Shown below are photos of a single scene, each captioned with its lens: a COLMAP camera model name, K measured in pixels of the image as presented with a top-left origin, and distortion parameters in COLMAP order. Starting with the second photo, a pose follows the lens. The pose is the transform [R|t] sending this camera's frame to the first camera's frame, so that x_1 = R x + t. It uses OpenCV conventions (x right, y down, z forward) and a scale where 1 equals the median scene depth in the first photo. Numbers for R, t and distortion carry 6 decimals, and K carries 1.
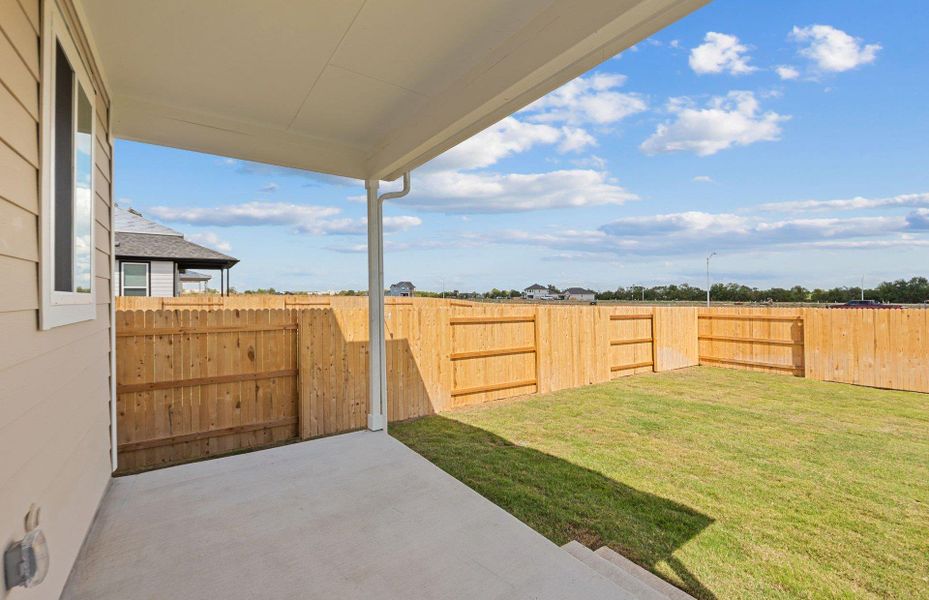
lens RADIAL K [[387.2, 0, 466.3], [0, 387.2, 291.9], [0, 0, 1]] dist [-0.004514, 0.000714]
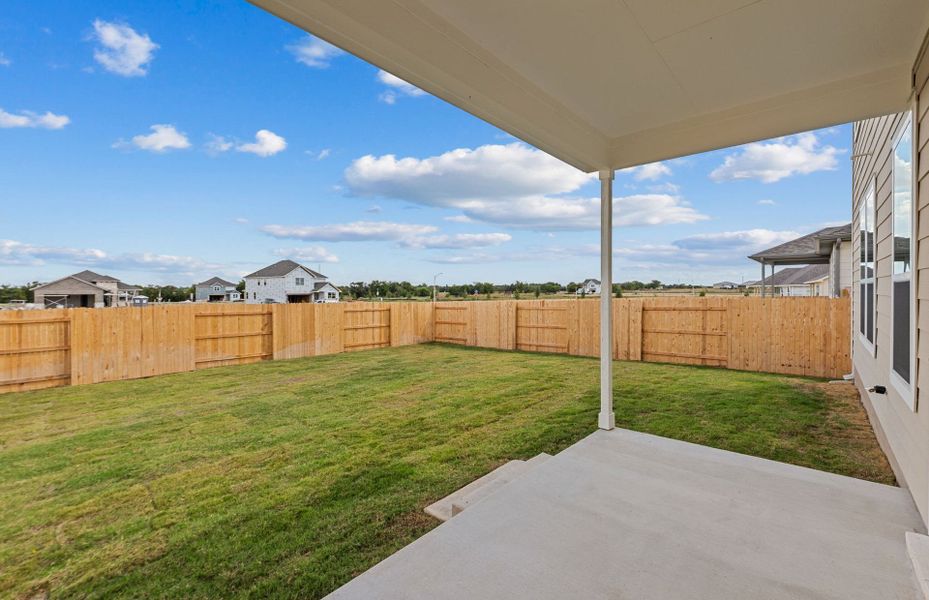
lens RADIAL K [[387.2, 0, 478.4], [0, 387.2, 295.1], [0, 0, 1]] dist [-0.004514, 0.000714]
pose [[-0.212600, 0.001122, 0.977139, -0.391454], [-0.009789, 0.999947, -0.003278, 0.011653], [-0.977090, -0.010262, -0.212578, 0.535229]]
